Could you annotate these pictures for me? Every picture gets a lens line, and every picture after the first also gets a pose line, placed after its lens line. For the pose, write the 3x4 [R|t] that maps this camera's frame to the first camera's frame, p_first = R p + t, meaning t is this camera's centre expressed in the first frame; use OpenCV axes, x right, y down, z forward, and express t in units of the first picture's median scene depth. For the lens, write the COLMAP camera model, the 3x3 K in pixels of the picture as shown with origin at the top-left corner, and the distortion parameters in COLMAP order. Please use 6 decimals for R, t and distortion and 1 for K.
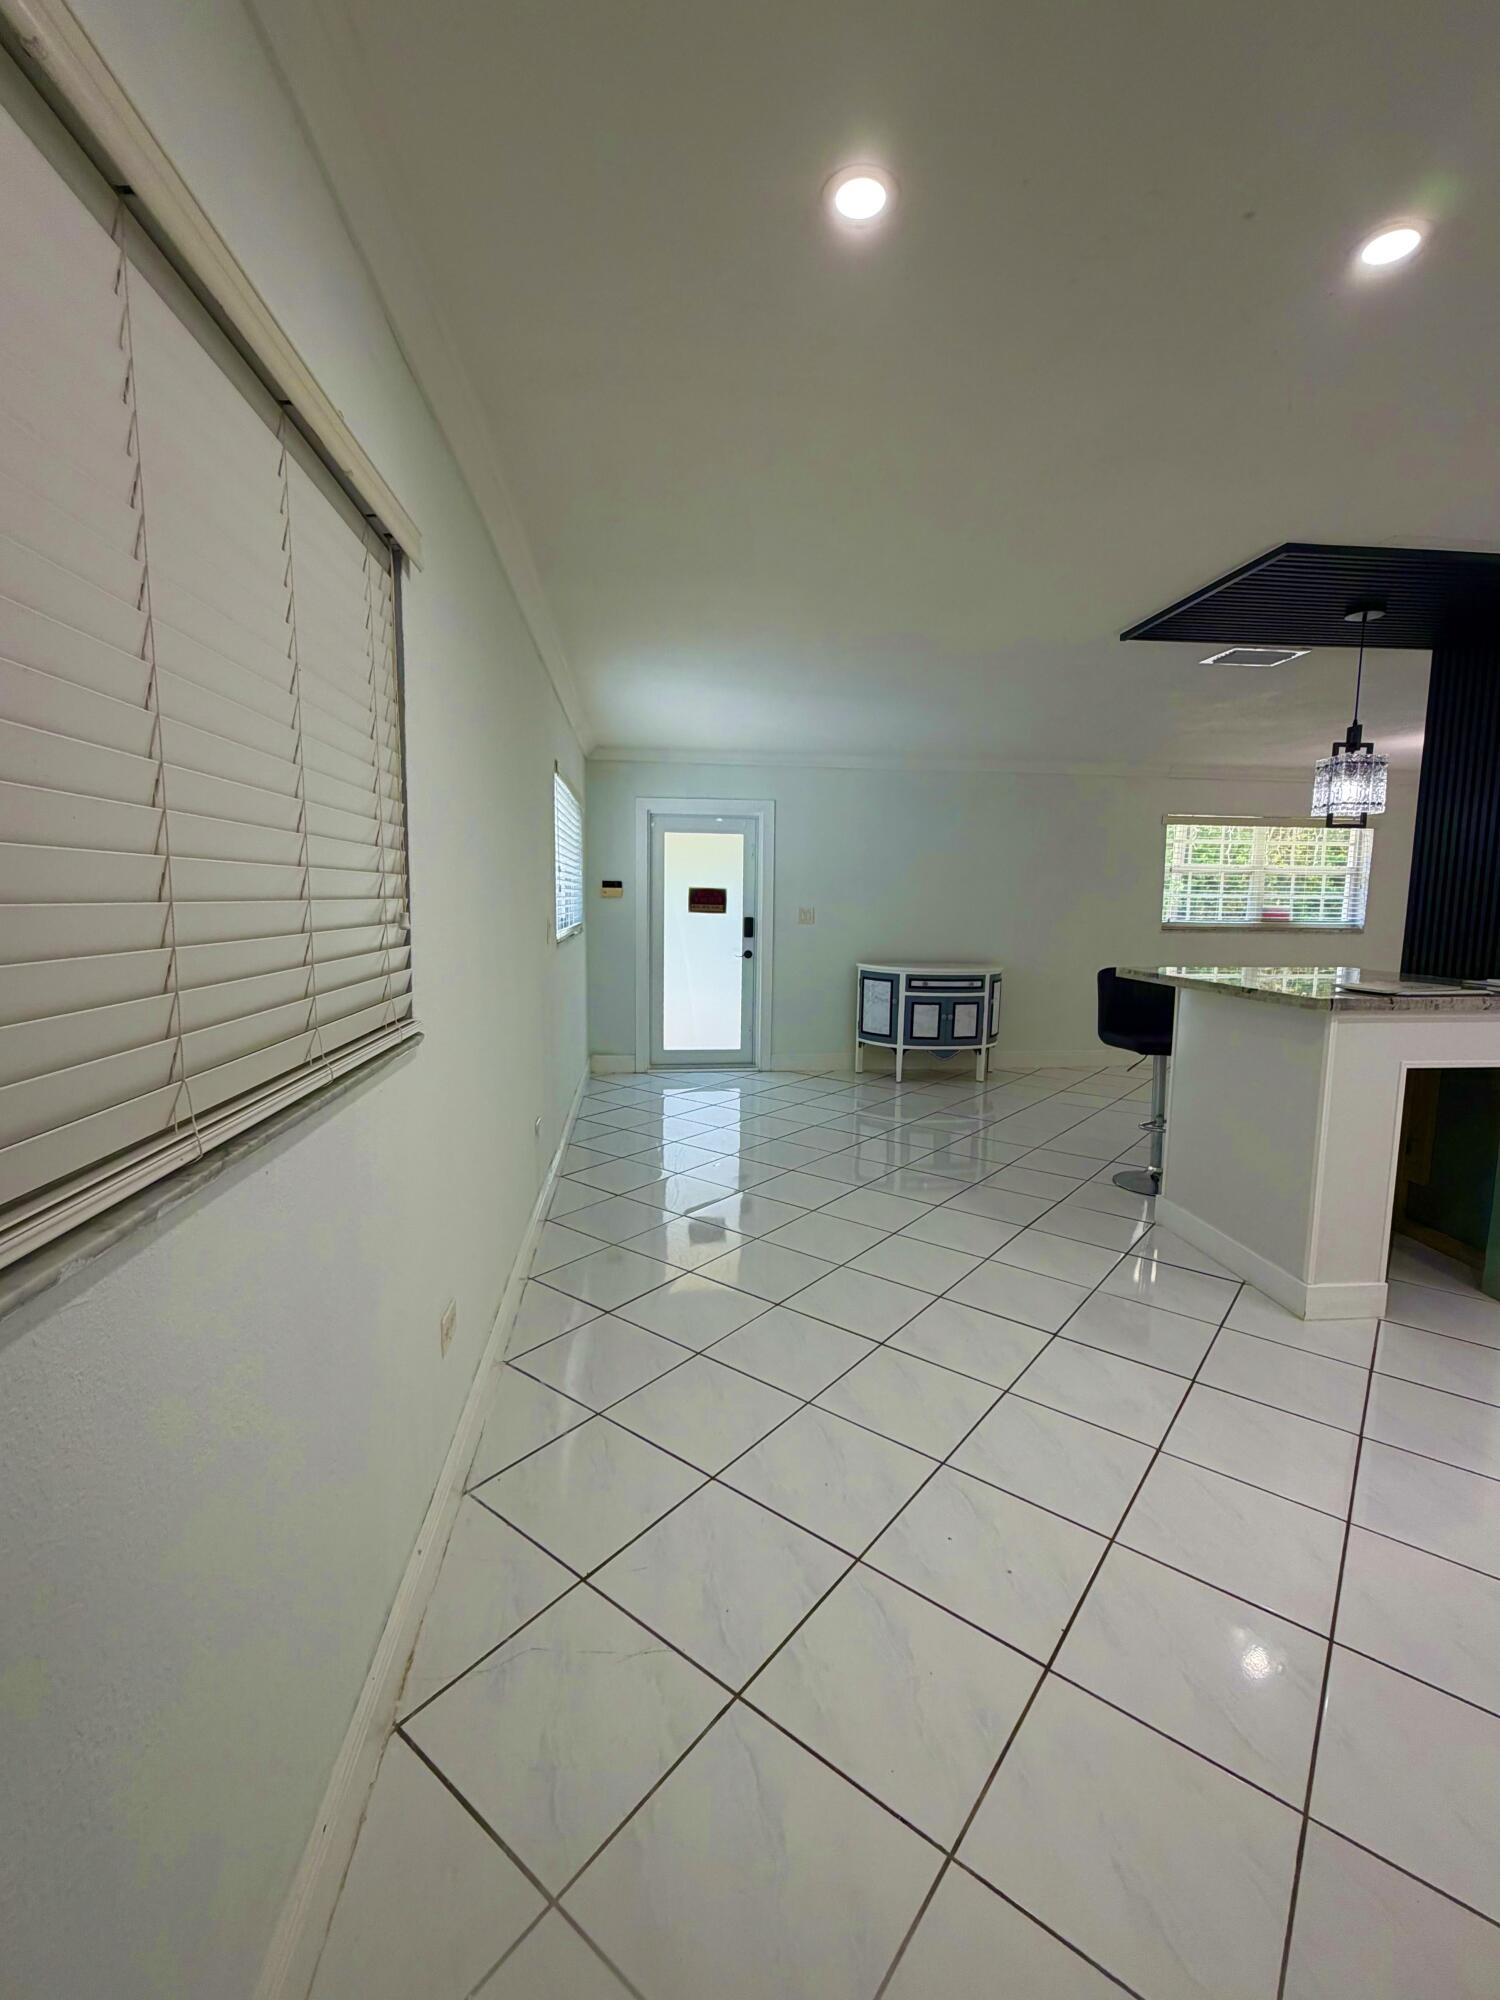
lens RADIAL K [[874.8, 0, 752.0], [0, 874.8, 991.8], [0, 0, 1]] dist [0.004219, 0.000116]
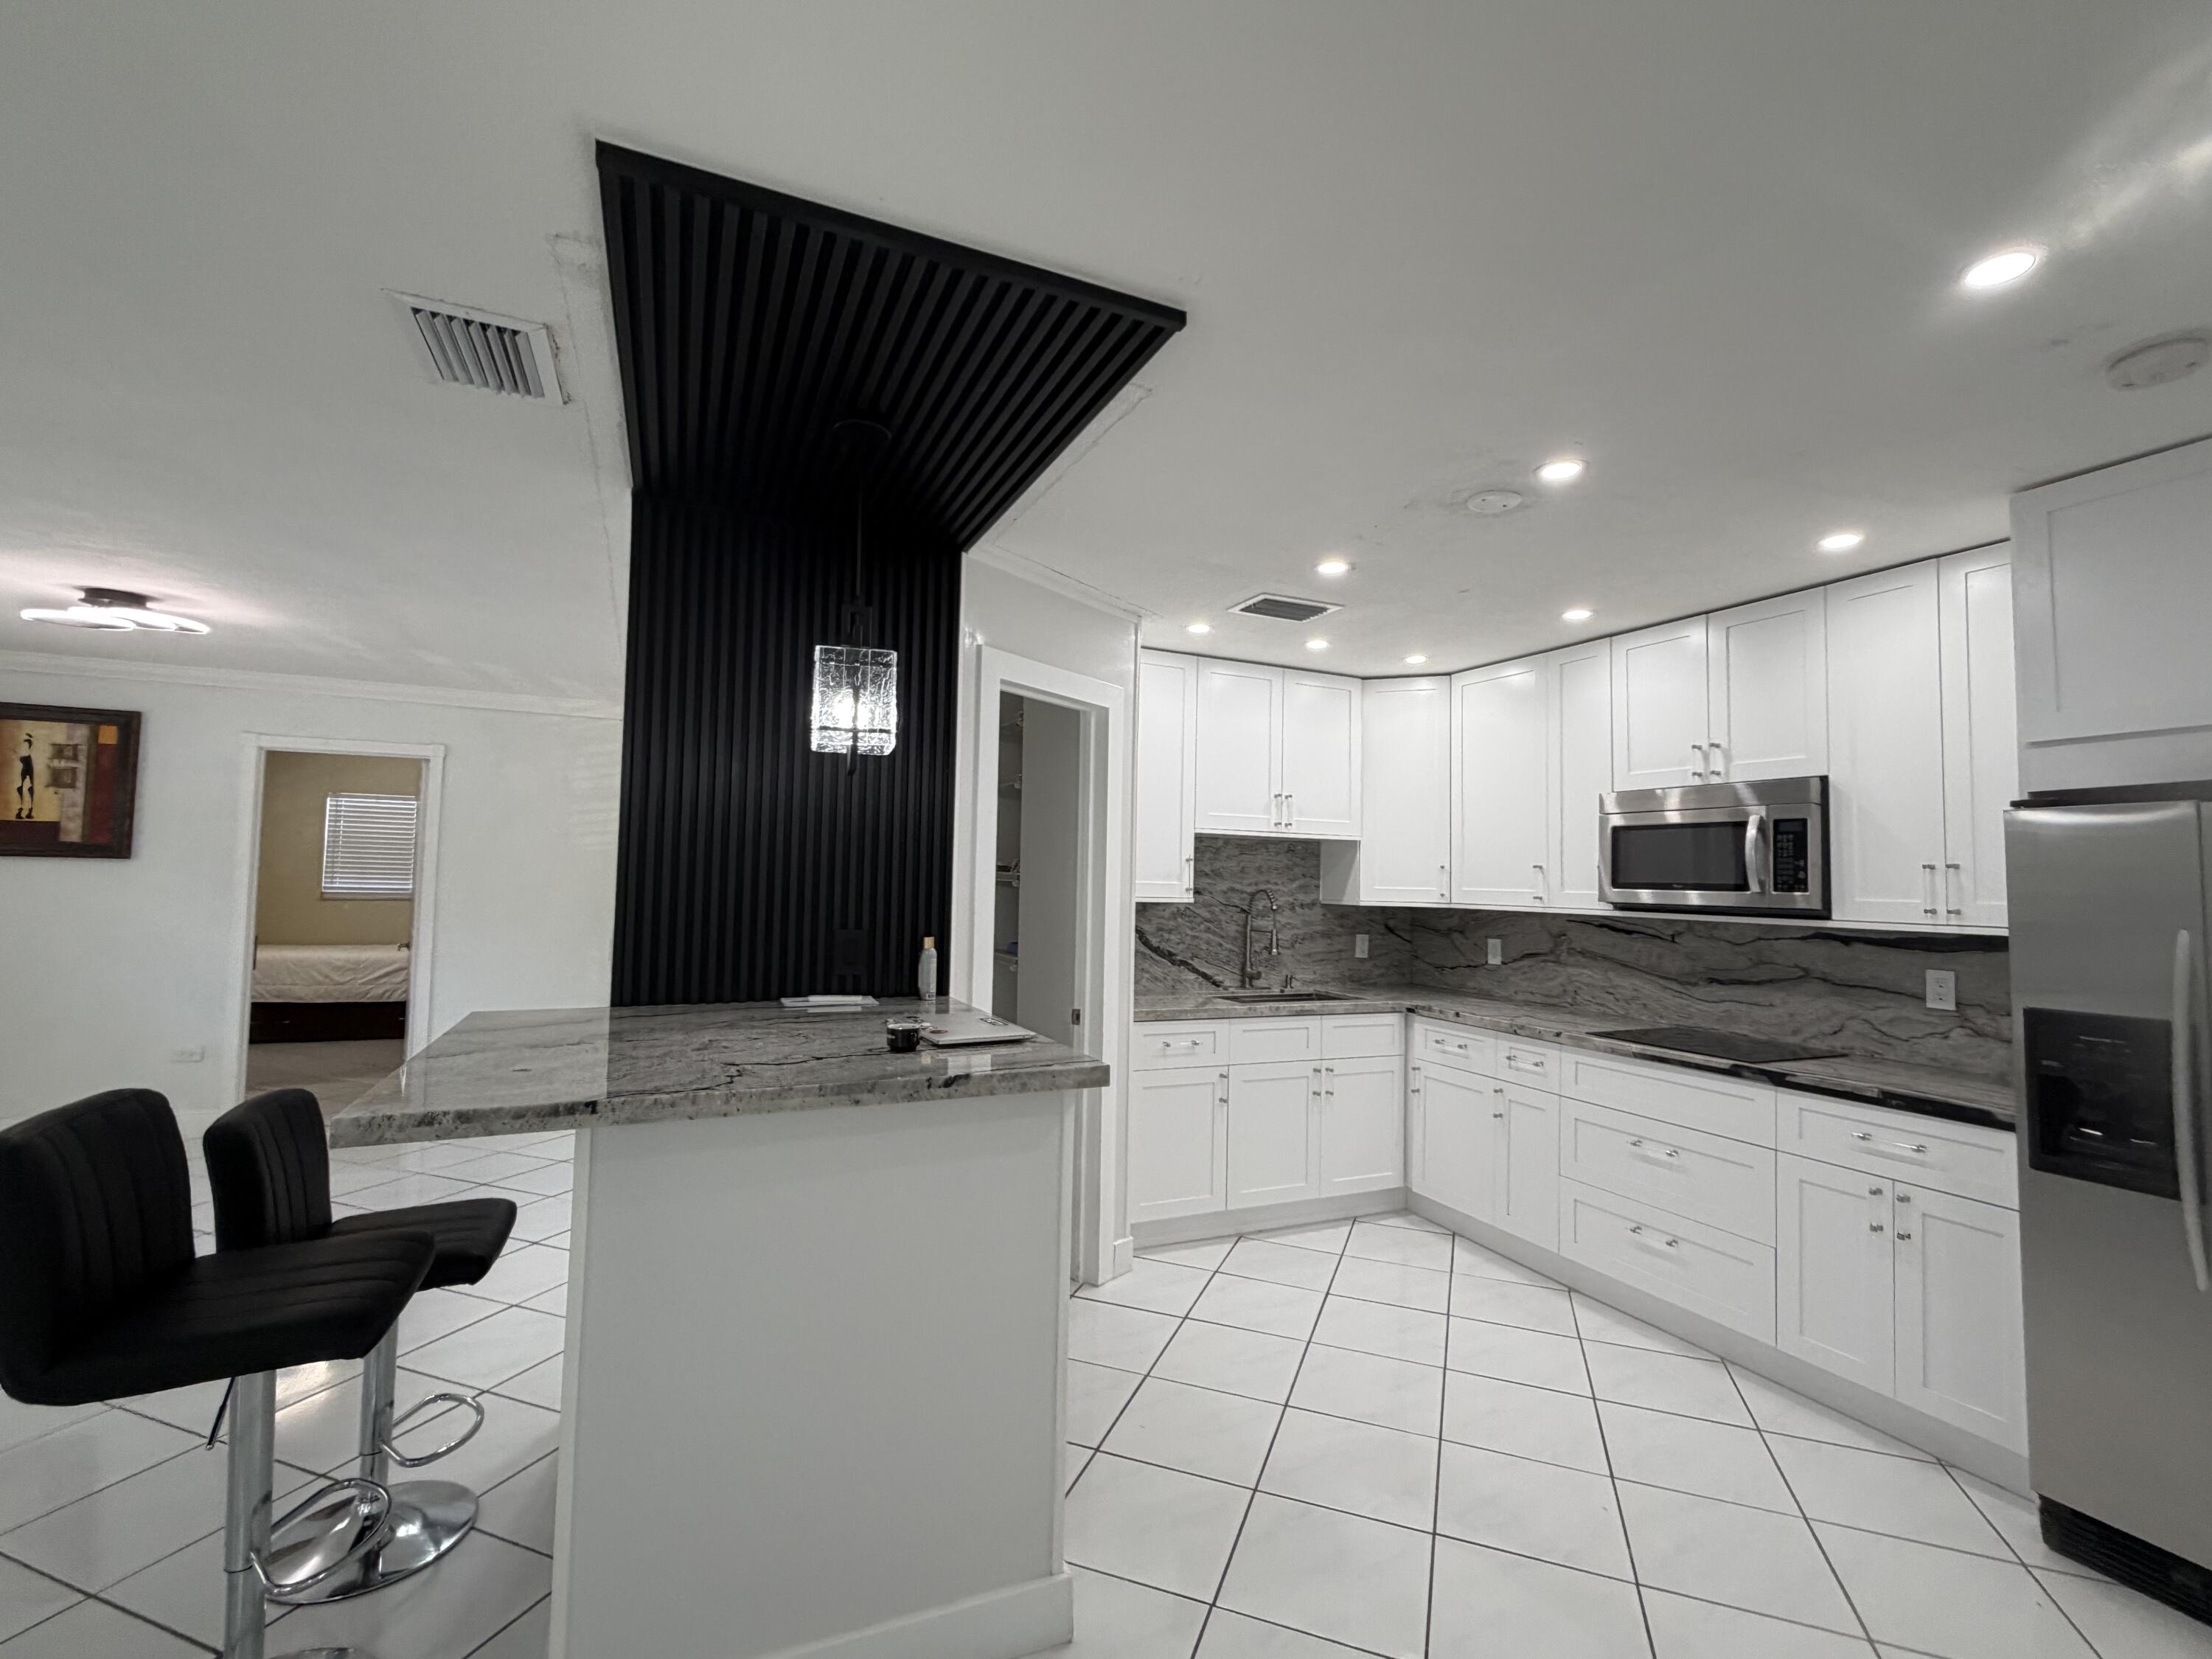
lens RADIAL K [[978.7, 0, 1110.1], [0, 978.7, 827.2], [0, 0, 1]] dist [0.000749, -0.000346]
pose [[-0.305758, 0.033669, 0.951514, 0.000533], [0.083110, 0.996504, -0.008555, -0.077573], [-0.948475, 0.076465, -0.307487, 0.619828]]
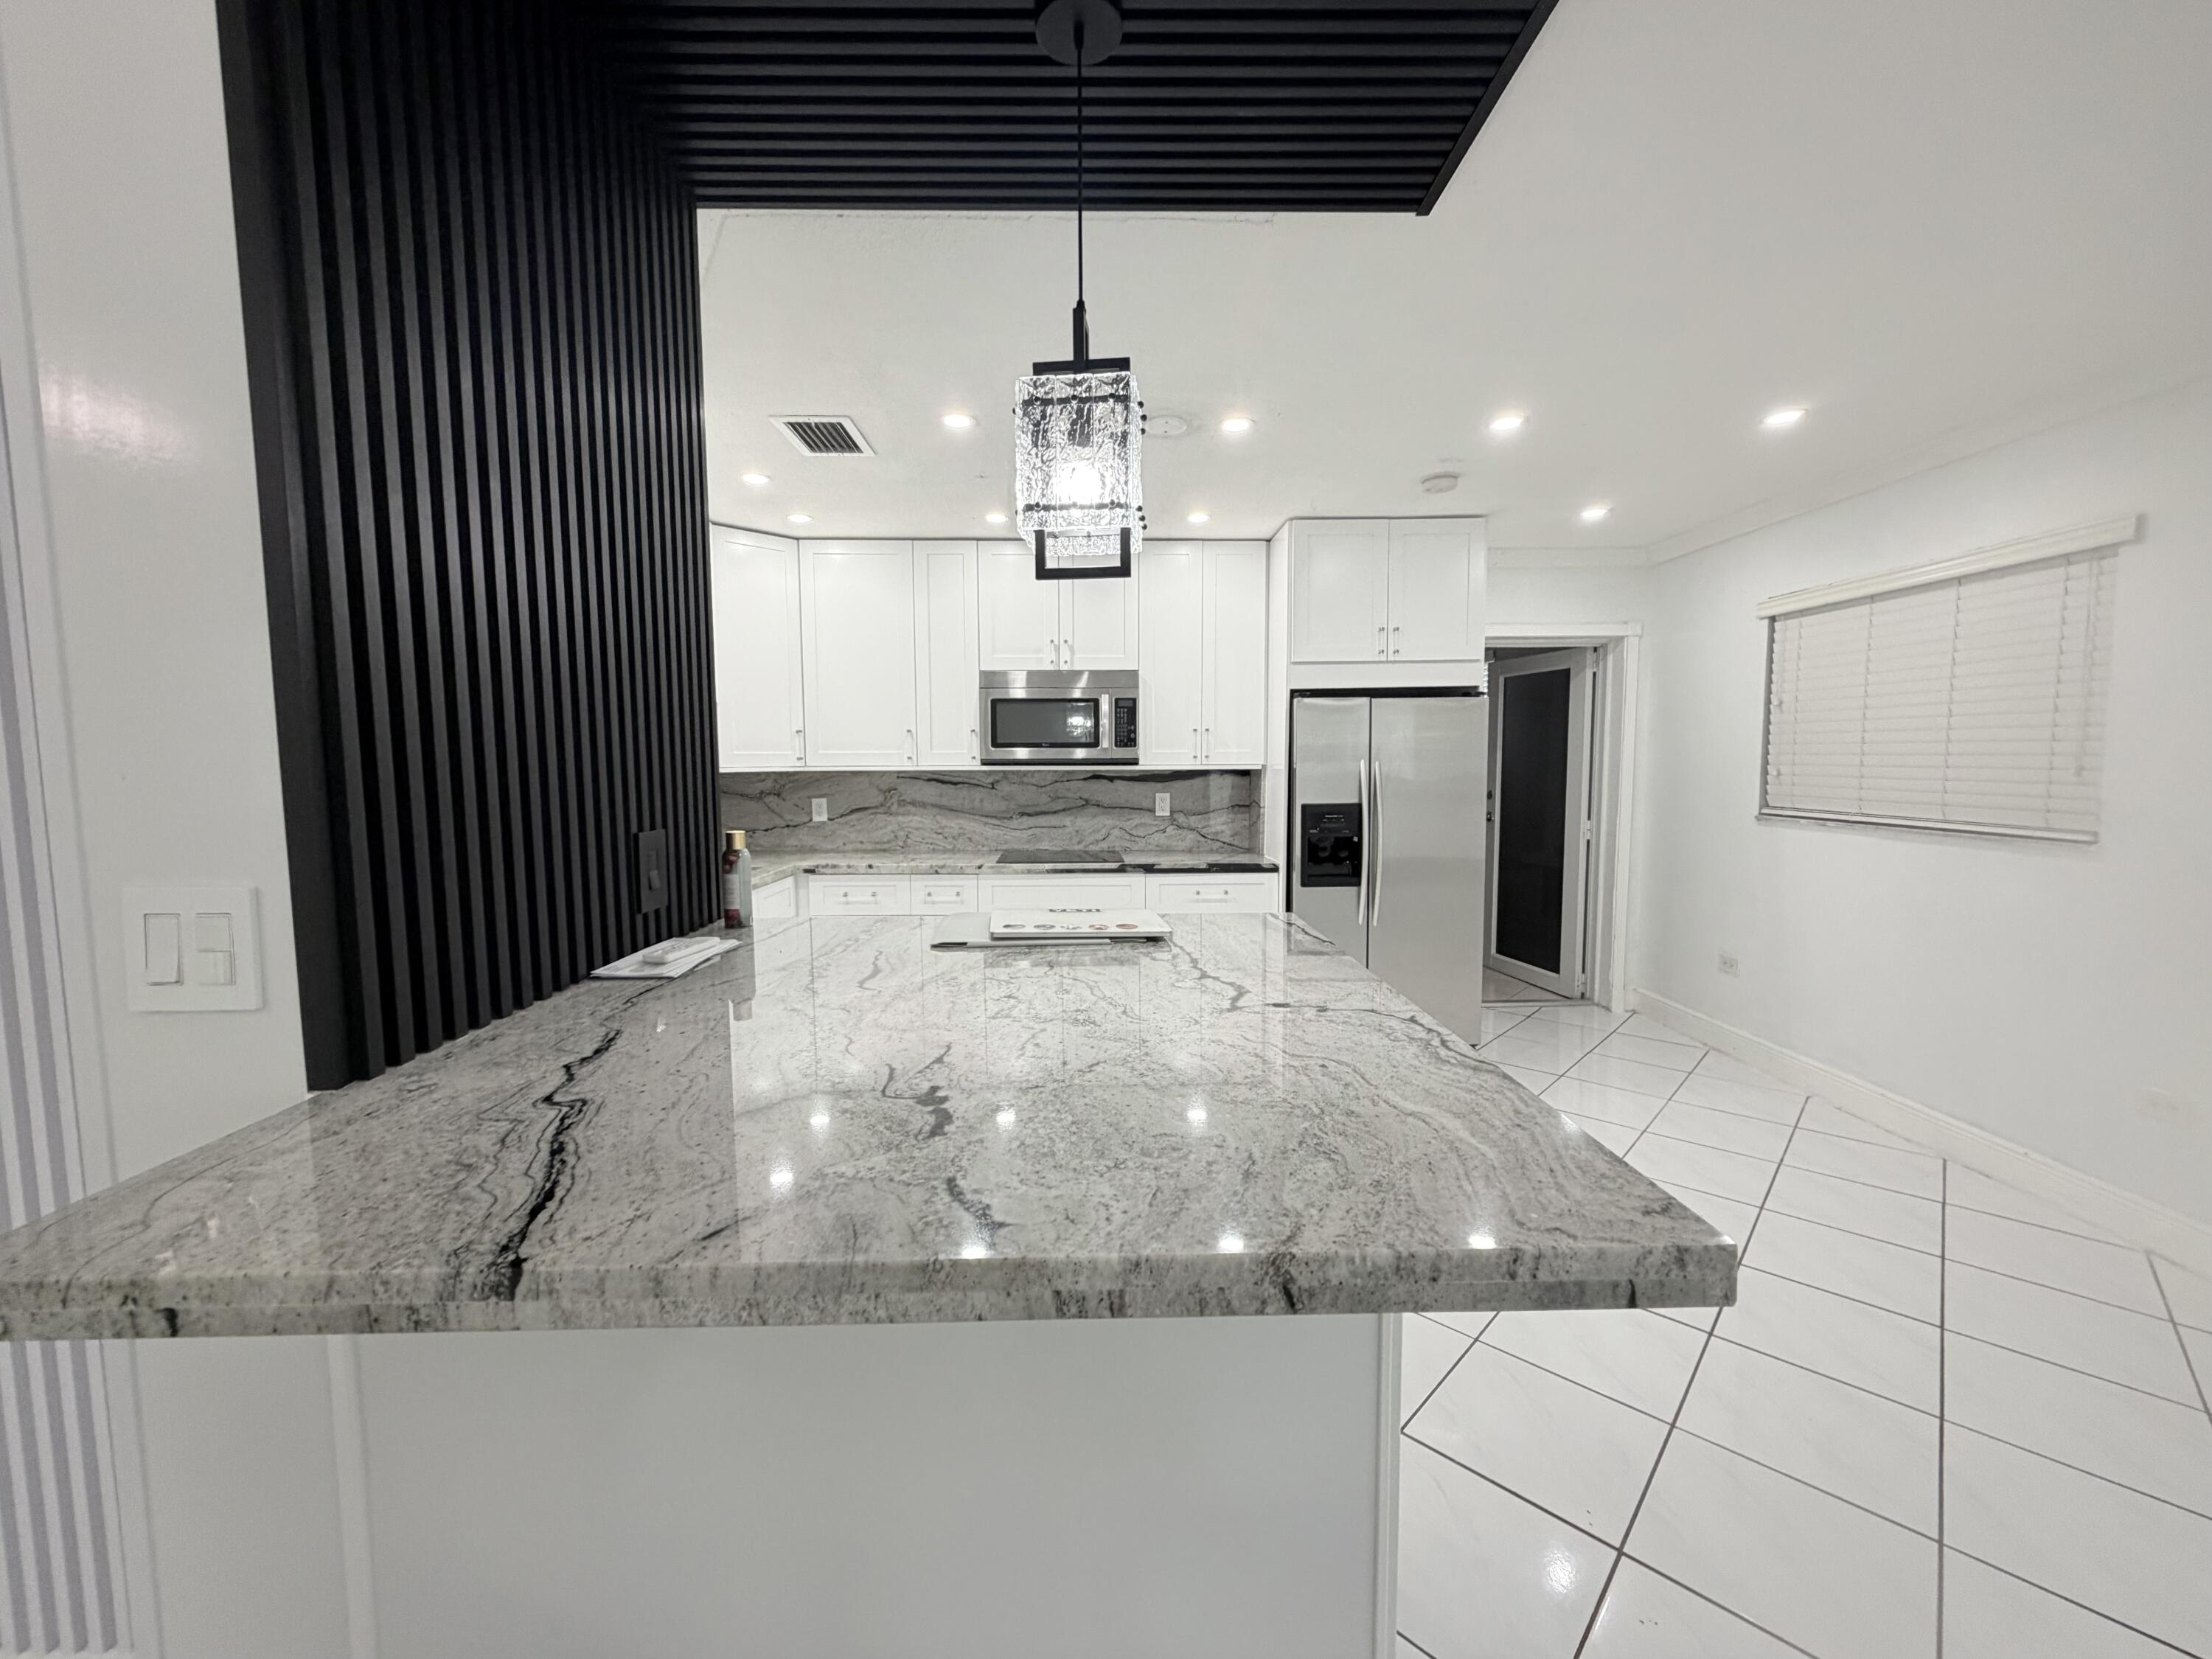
lens RADIAL K [[878.4, 0, 1098.3], [0, 878.4, 828.2], [0, 0, 1]] dist [-0.000788, 0.000843]
pose [[-0.994423, -0.013580, 0.104588, 0.374685], [0.006948, 0.981086, 0.193449, -0.091225], [-0.105237, 0.193097, -0.975520, 0.840279]]
